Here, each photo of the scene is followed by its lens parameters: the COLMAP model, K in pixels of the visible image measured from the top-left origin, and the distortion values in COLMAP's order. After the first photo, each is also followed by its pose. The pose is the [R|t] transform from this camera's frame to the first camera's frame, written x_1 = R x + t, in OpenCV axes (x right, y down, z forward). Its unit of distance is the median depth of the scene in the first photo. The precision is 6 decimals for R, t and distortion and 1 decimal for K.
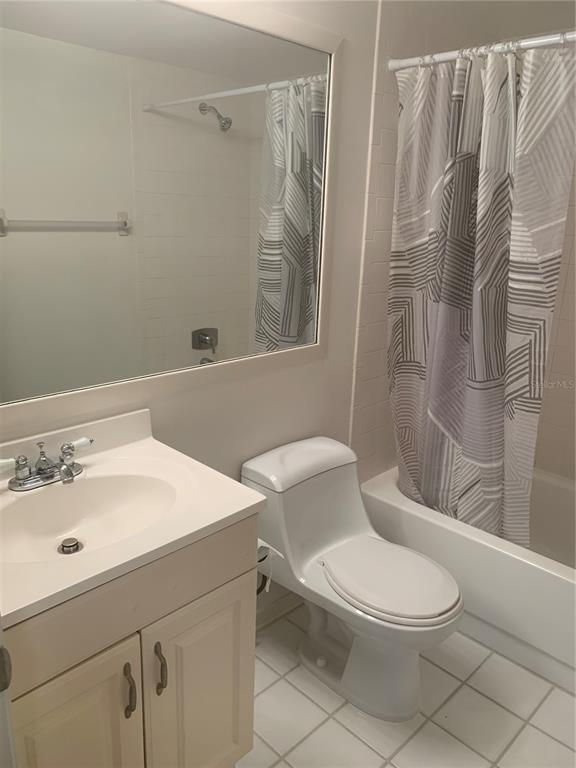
lens RADIAL K [[577.6, 0, 291.1], [0, 577.6, 396.7], [0, 0, 1]] dist [0.136004, -0.285533]
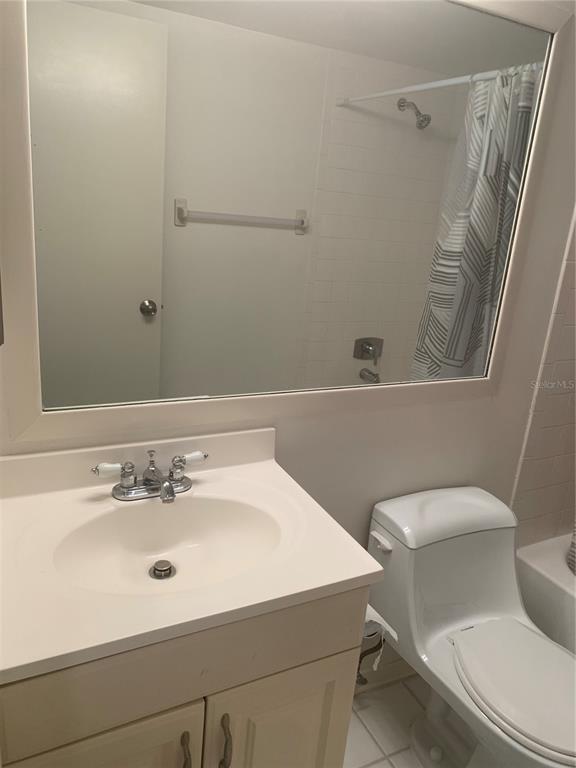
lens RADIAL K [[589.6, 0, 301.3], [0, 589.6, 383.3], [0, 0, 1]] dist [0.068049, -0.116669]
pose [[0.951705, 0.140189, -0.273137, 0.026799], [-0.147461, 0.989049, -0.006172, -0.039315], [0.269281, 0.046150, 0.961955, 0.110005]]
